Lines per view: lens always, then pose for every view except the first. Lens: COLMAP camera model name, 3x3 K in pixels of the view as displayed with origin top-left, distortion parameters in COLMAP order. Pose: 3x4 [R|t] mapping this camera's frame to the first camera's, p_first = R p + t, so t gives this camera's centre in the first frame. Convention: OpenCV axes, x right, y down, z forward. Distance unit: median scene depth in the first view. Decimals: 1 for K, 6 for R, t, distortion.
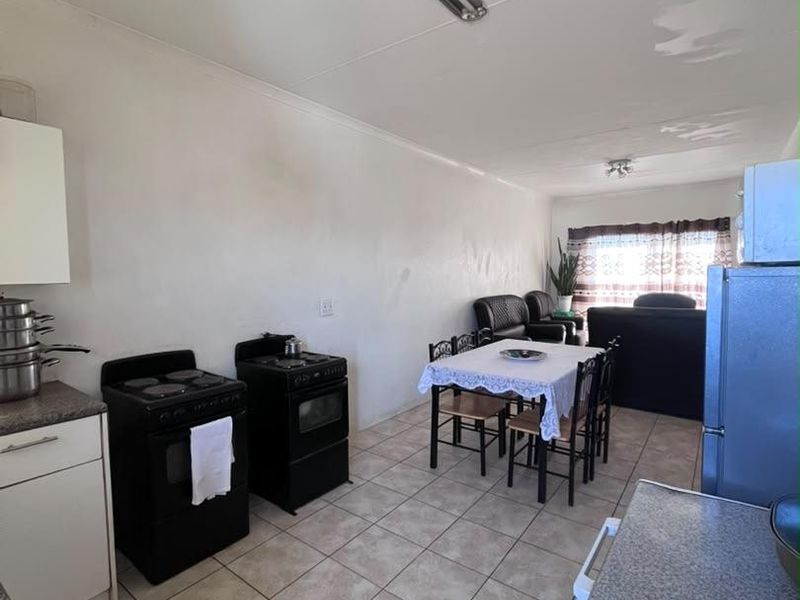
lens RADIAL K [[426.1, 0, 400.0], [0, 426.1, 300.0], [0, 0, 1]] dist [0.000564, -0.000269]
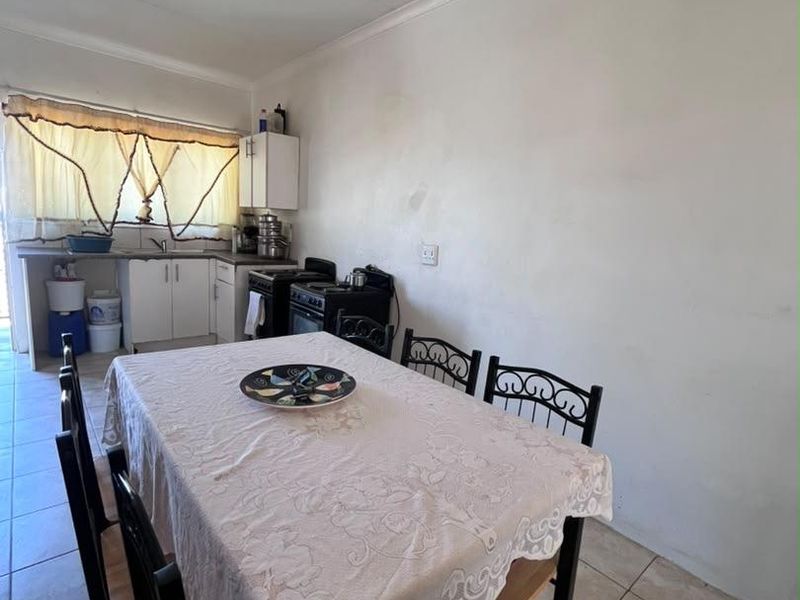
lens RADIAL K [[426.1, 0, 400.0], [0, 426.1, 300.0], [0, 0, 1]] dist [0.000564, -0.000269]
pose [[-0.208426, 0.169686, -0.963206, 0.651289], [-0.123047, 0.972460, 0.197943, -0.050249], [0.970267, 0.159776, -0.181806, 1.148663]]
